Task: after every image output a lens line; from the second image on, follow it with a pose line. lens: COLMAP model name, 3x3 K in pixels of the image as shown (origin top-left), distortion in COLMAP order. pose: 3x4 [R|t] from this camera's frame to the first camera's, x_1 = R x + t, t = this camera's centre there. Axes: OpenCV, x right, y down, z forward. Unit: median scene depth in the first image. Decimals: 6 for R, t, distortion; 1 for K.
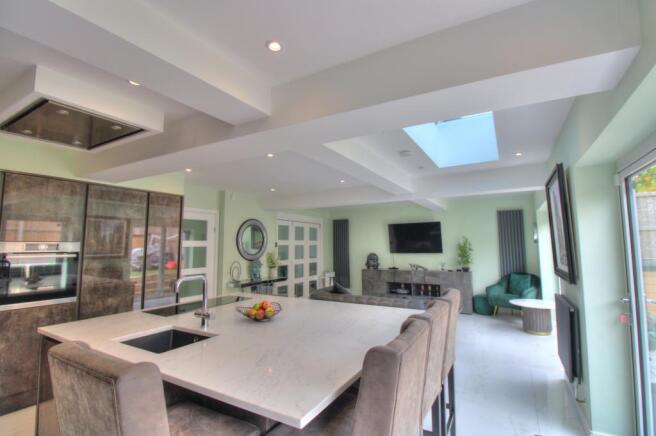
lens RADIAL K [[309.7, 0, 328.6], [0, 309.7, 216.6], [0, 0, 1]] dist [-0.001151, -0.001005]
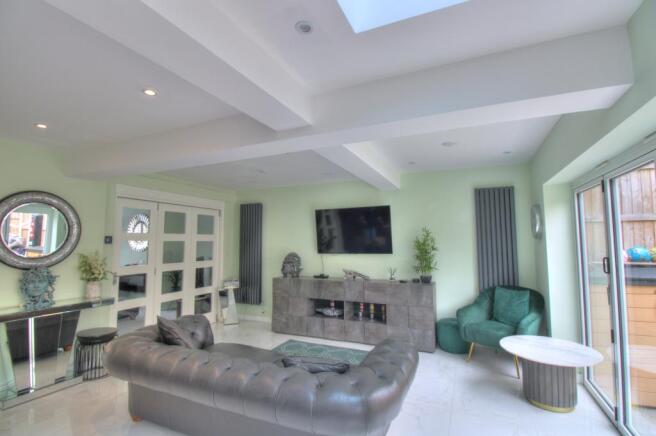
lens RADIAL K [[309.7, 0, 328.1], [0, 309.7, 219.3], [0, 0, 1]] dist [-0.001151, -0.001005]
pose [[0.995076, 0.010357, 0.098577, 0.172088], [-0.012282, 0.999745, 0.018941, 0.035376], [-0.098356, -0.020058, 0.994949, 0.374553]]
